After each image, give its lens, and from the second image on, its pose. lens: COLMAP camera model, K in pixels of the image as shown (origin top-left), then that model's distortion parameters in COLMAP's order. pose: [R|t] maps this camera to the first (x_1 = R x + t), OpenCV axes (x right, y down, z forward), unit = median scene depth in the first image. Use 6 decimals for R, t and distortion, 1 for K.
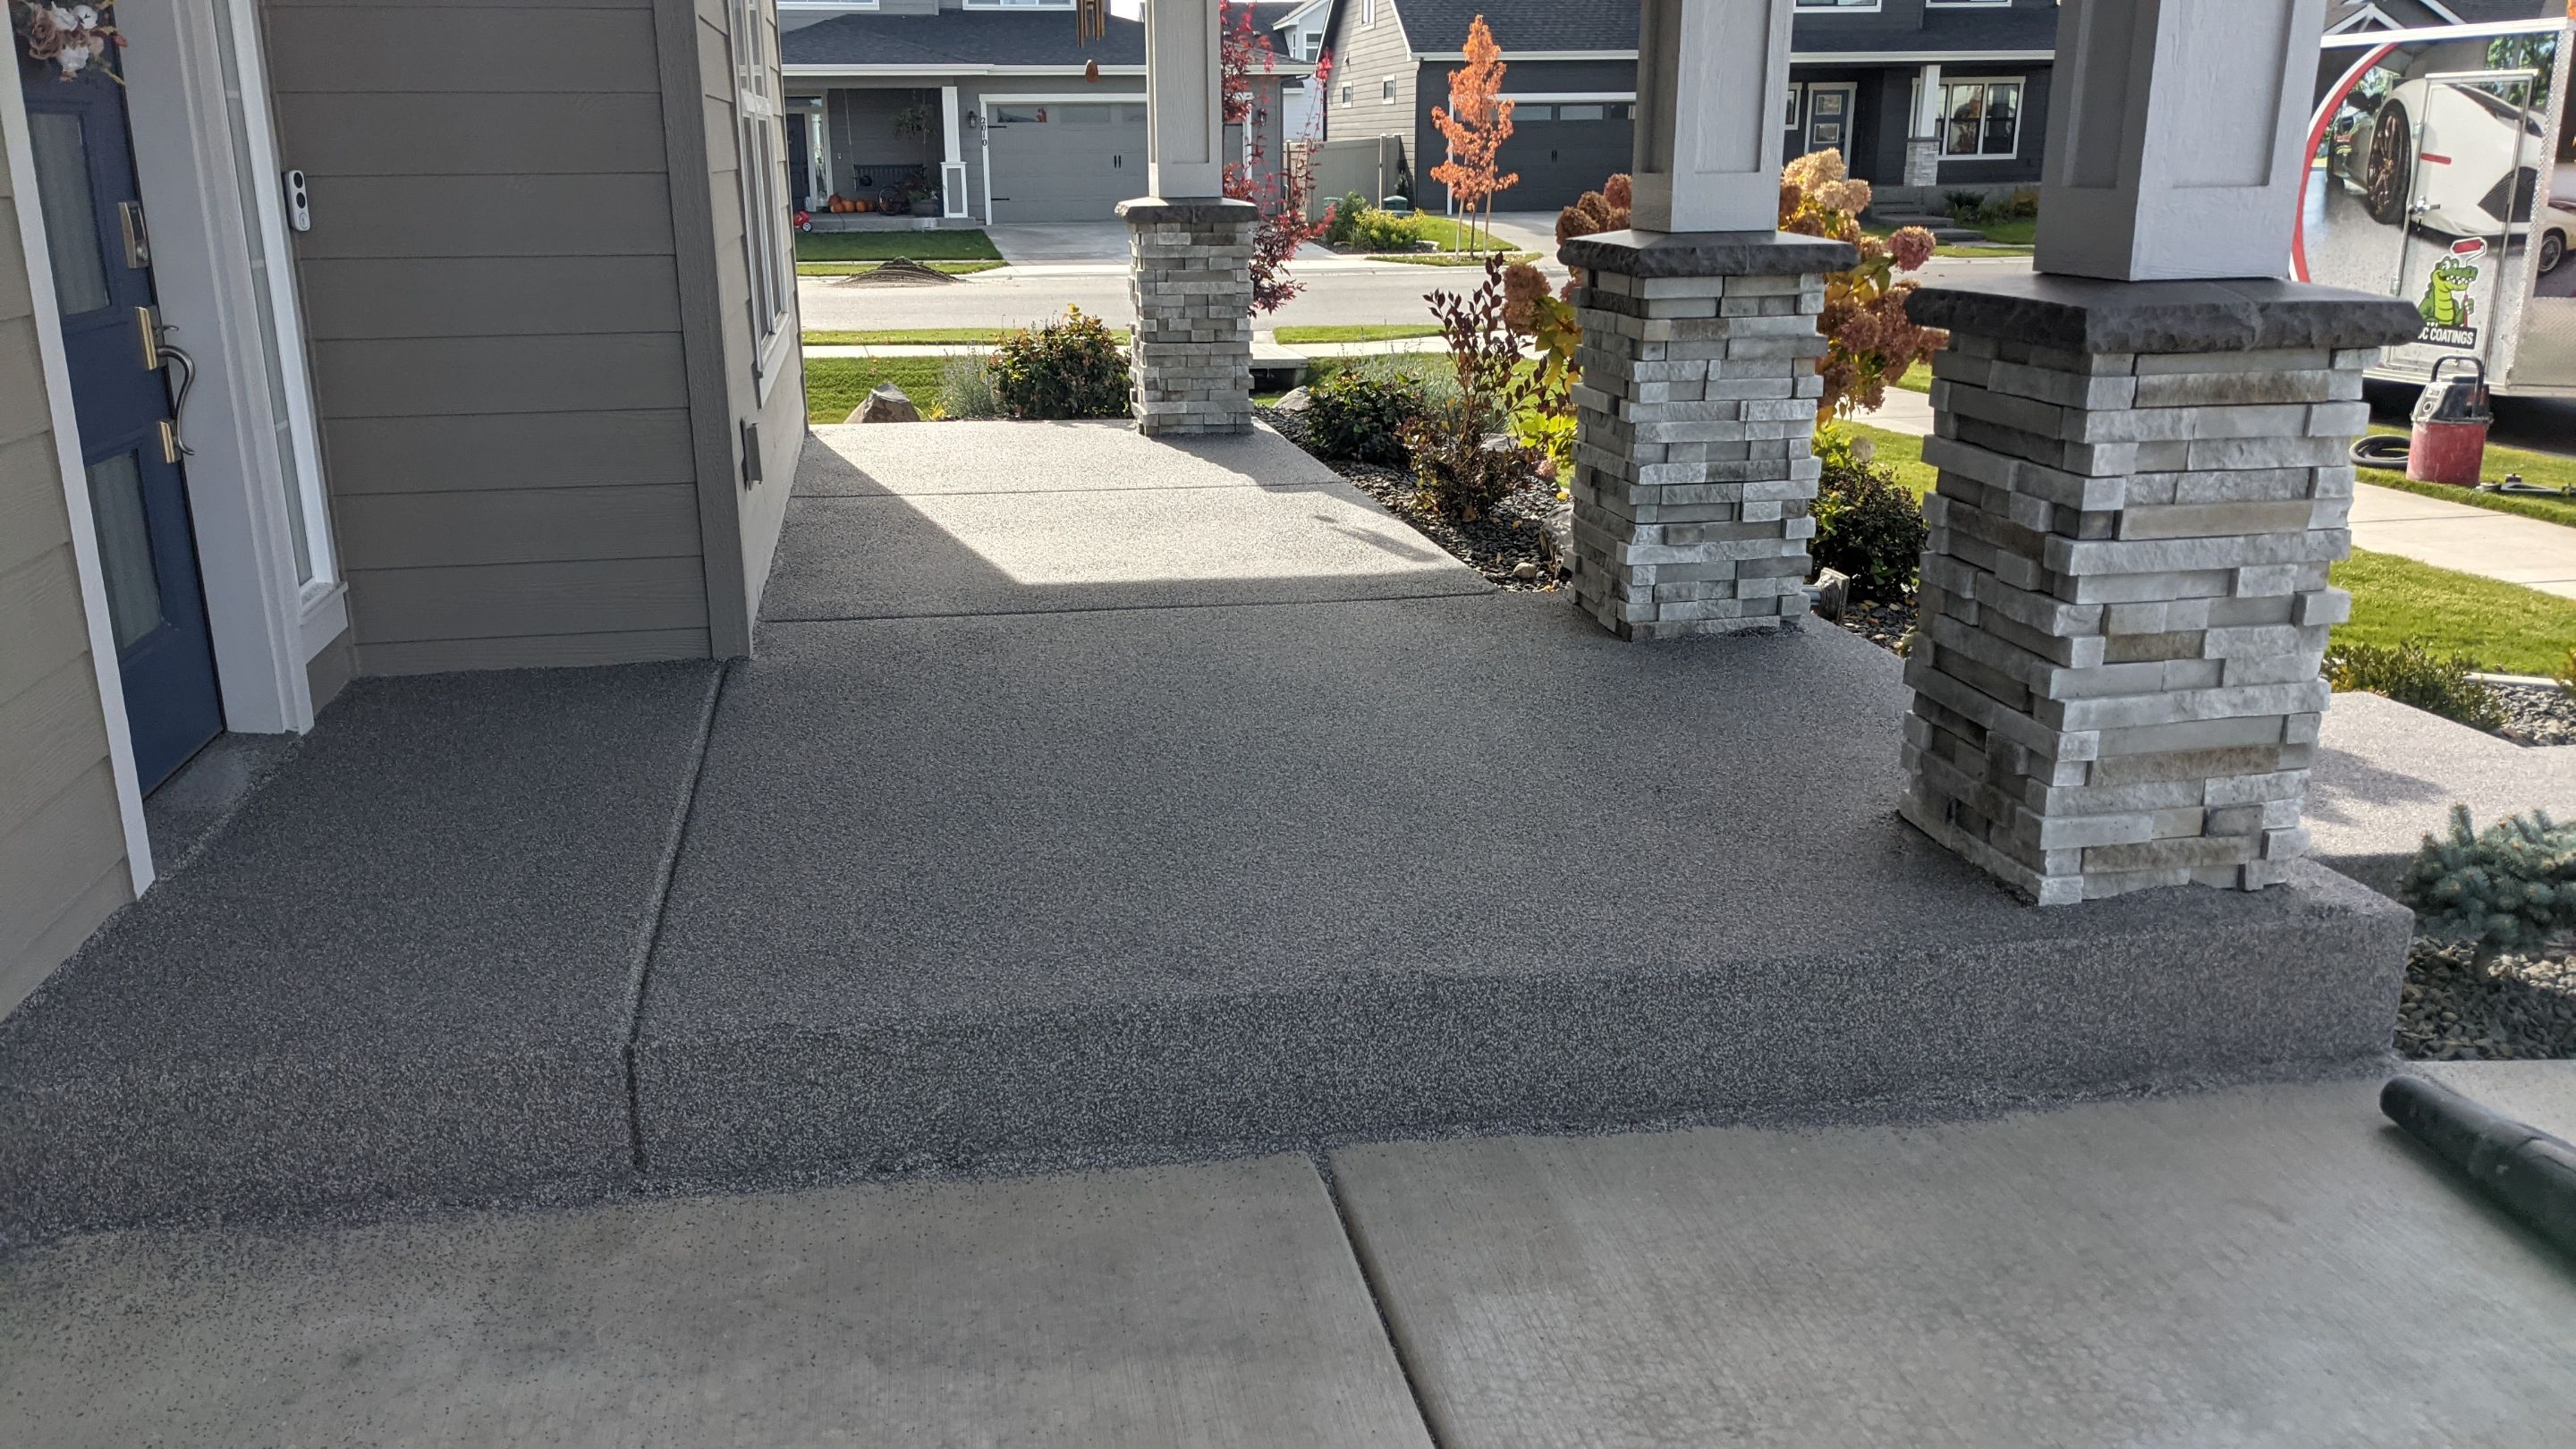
lens RADIAL K [[2013.4, 0, 1202.0], [0, 2013.4, 770.8], [0, 0, 1]] dist [0.026727, 0.003474]
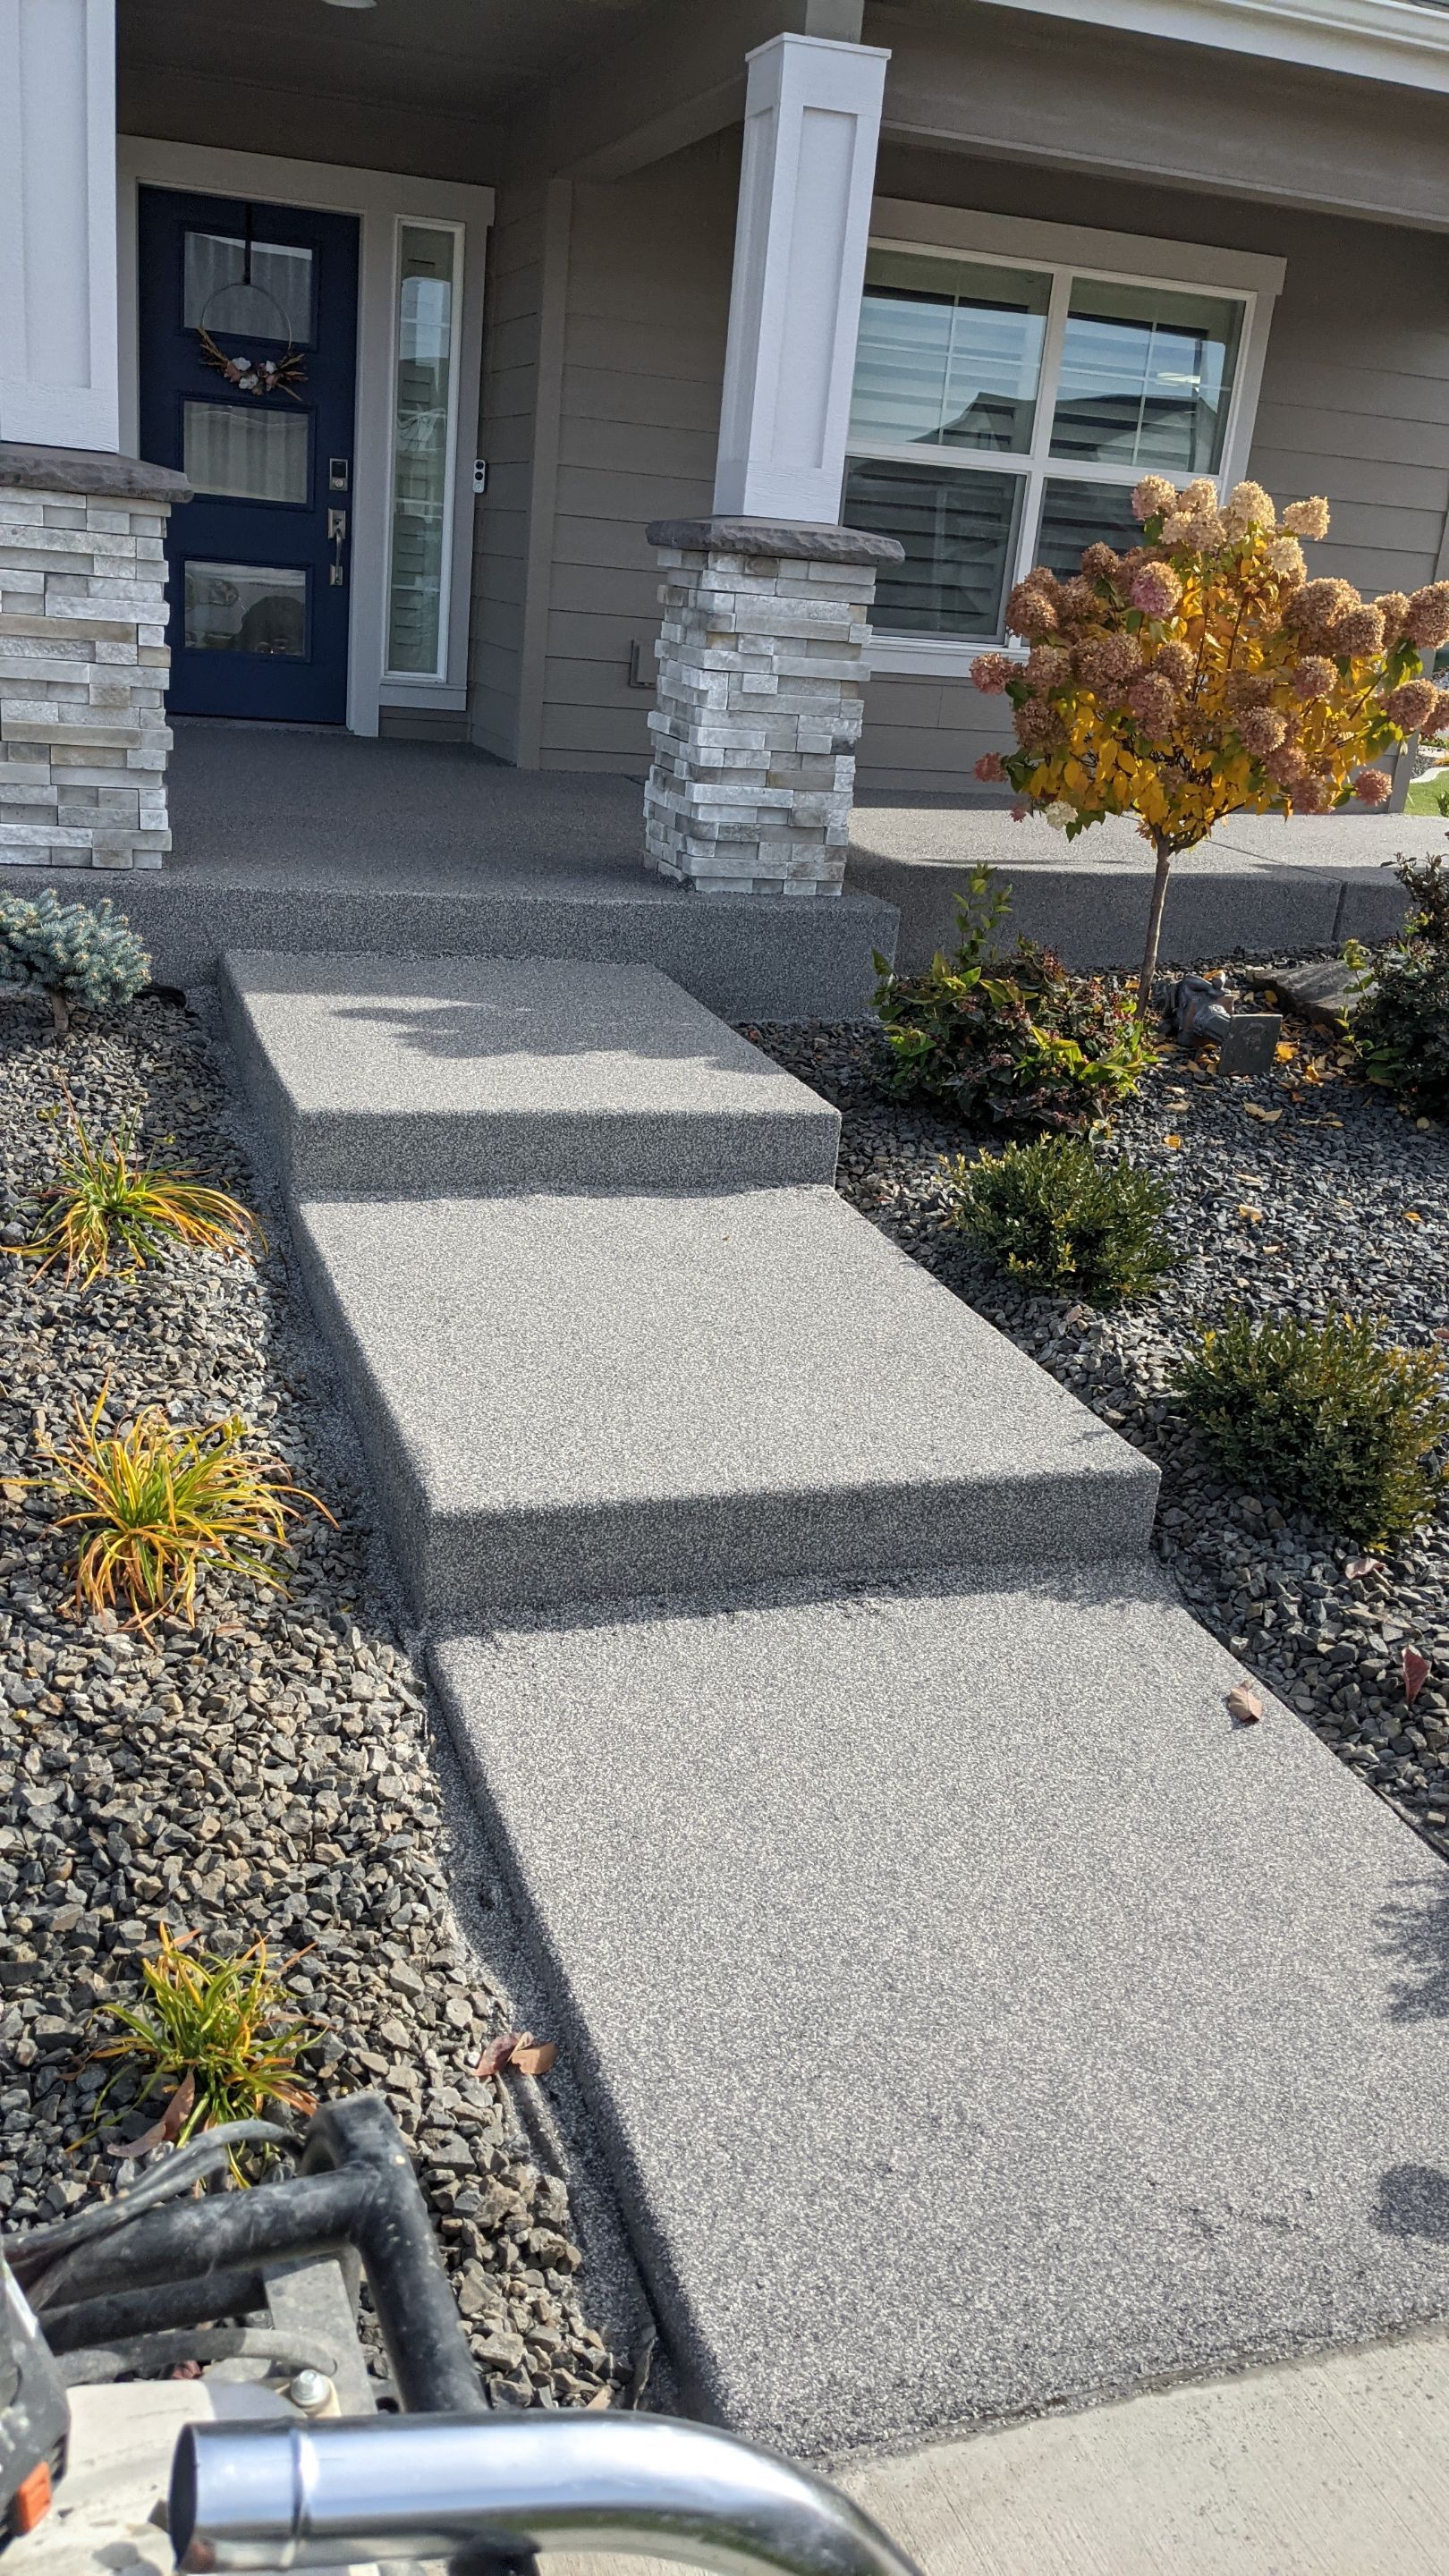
lens RADIAL K [[2039.9, 0, 707.3], [0, 2039.9, 1320.1], [0, 0, 1]] dist [0.010381, -0.000141]
pose [[0.147734, 0.368363, -0.917869, 2.104225], [-0.375267, 0.879530, 0.292577, -0.288122], [0.915068, 0.301223, 0.268171, 1.172419]]
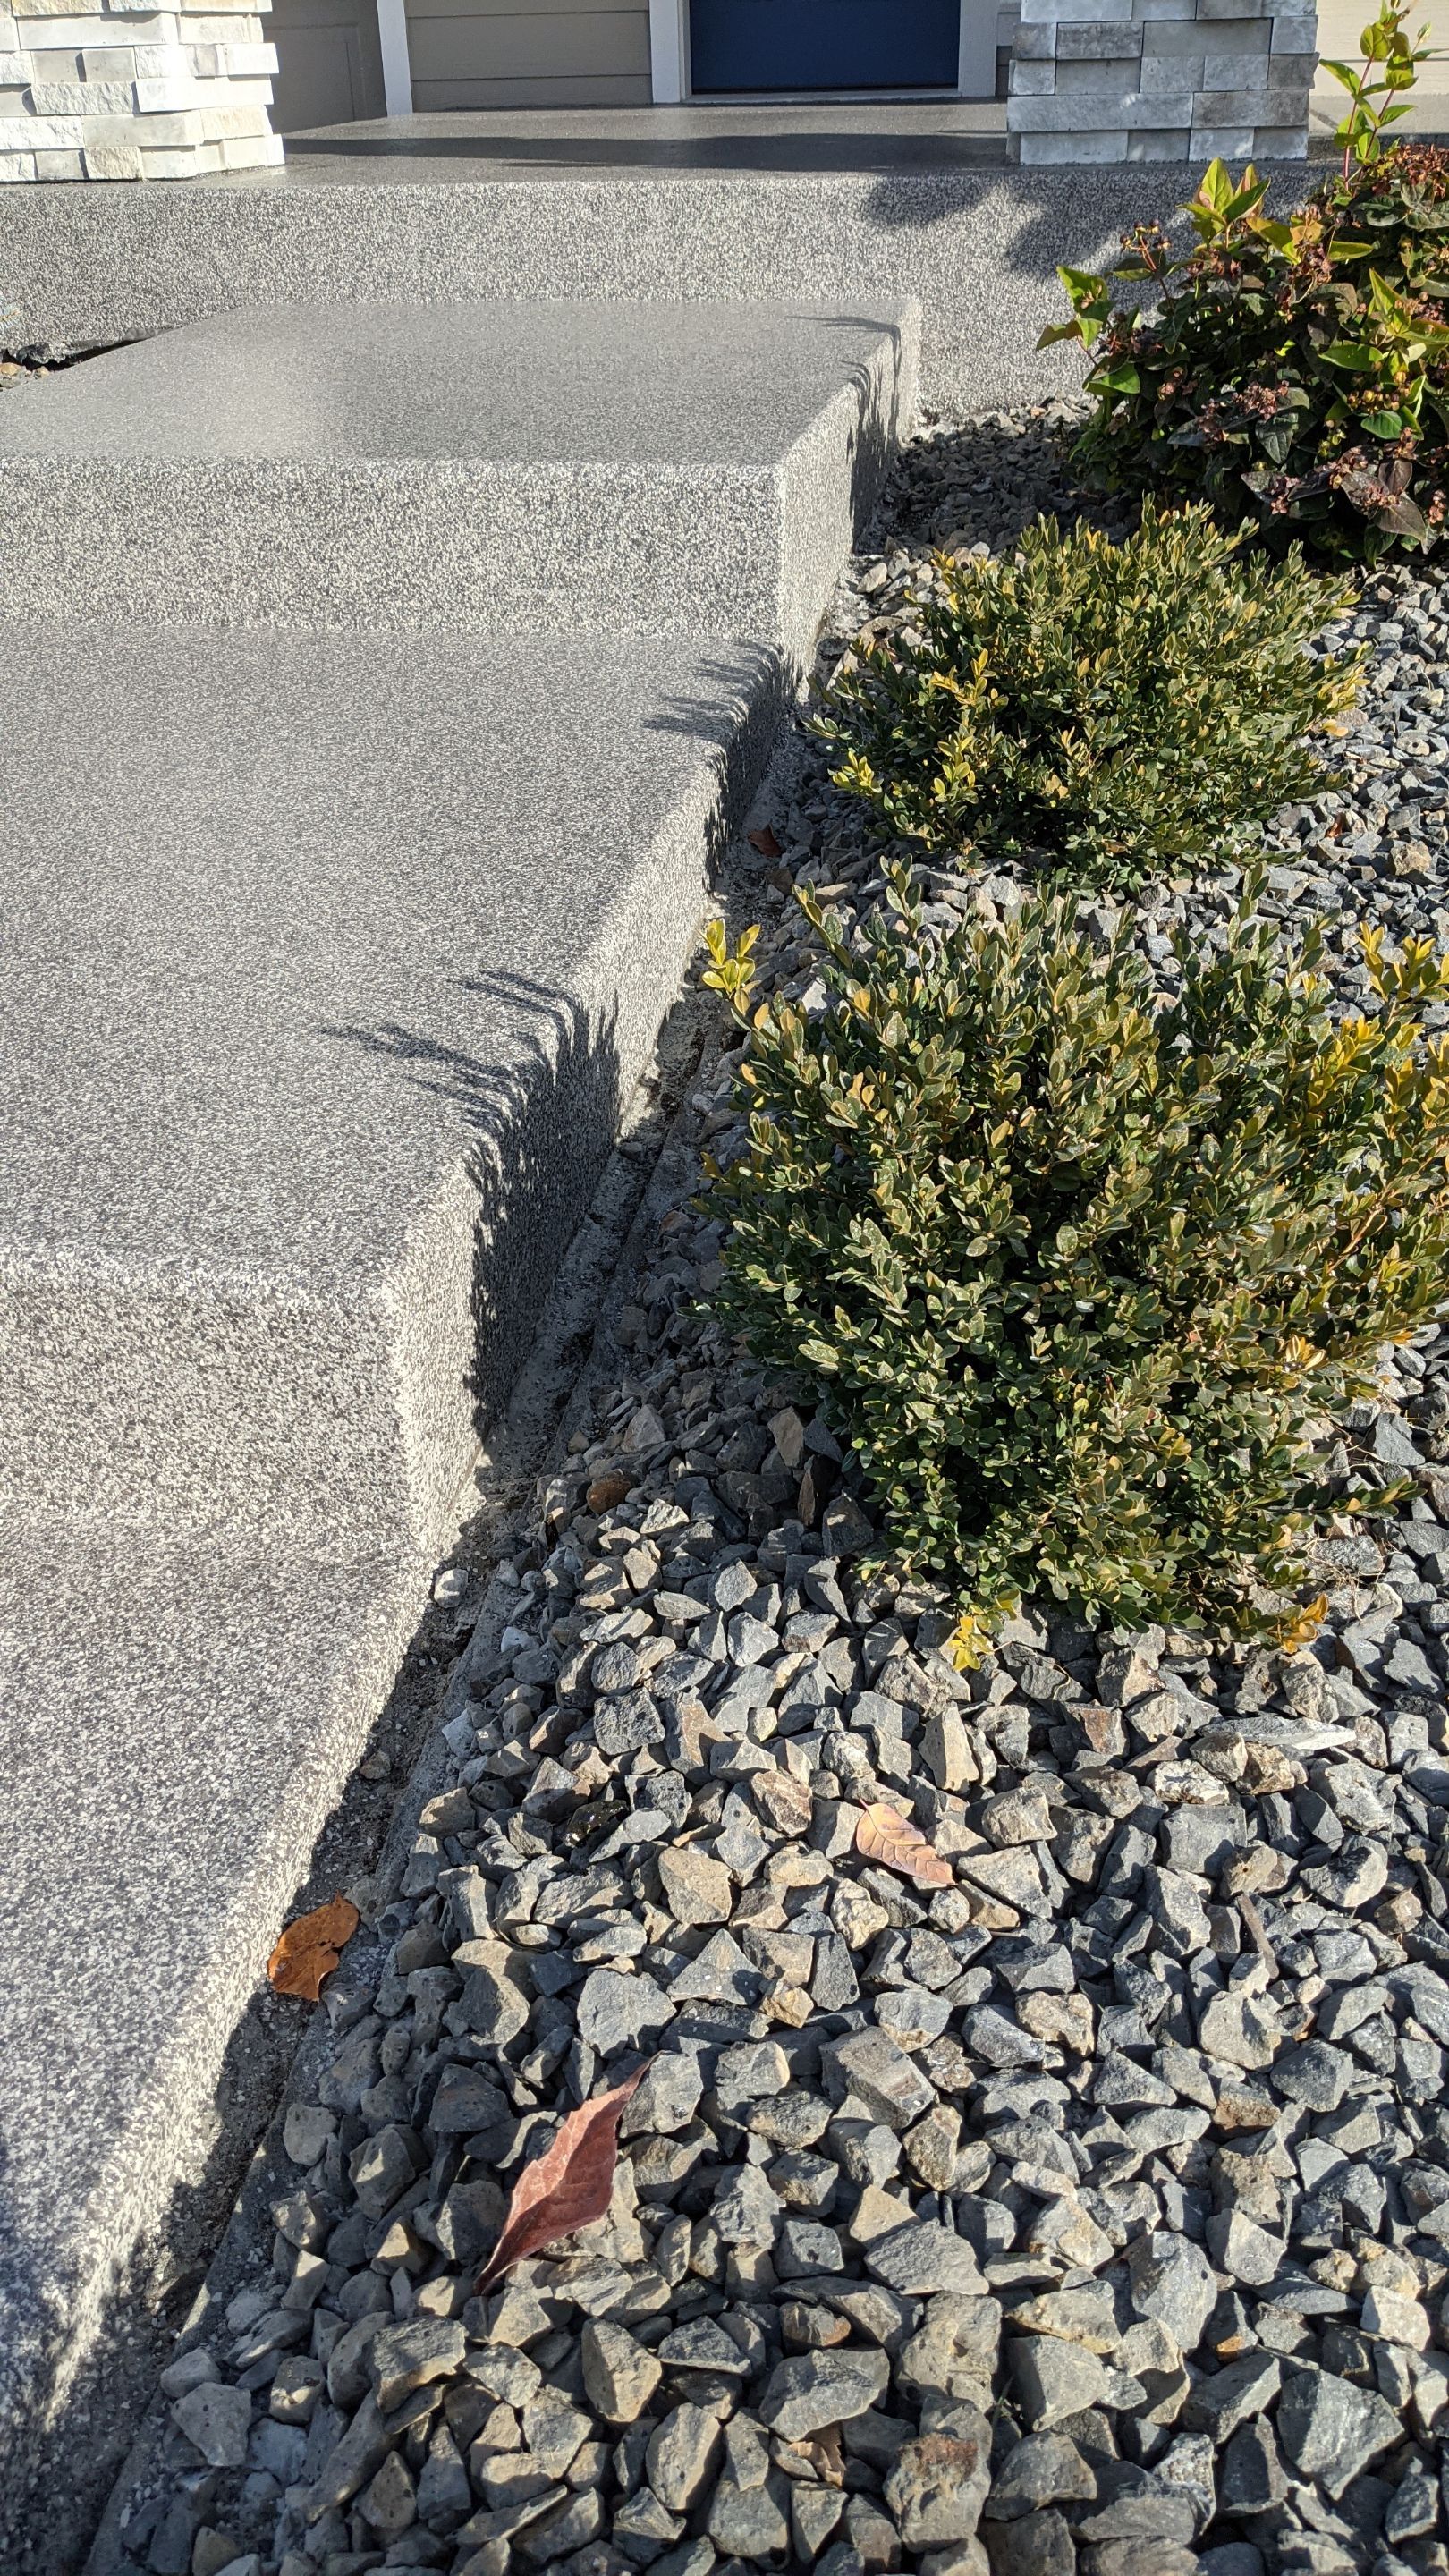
lens RADIAL K [[2154.8, 0, 724.4], [0, 2154.8, 1231.4], [0, 0, 1]] dist [0.067336, -0.079842]
pose [[-0.346164, 0.470342, -0.811756, 1.557859], [-0.247759, 0.788703, 0.562639, -0.250602], [0.904868, 0.395886, -0.156490, 1.737722]]
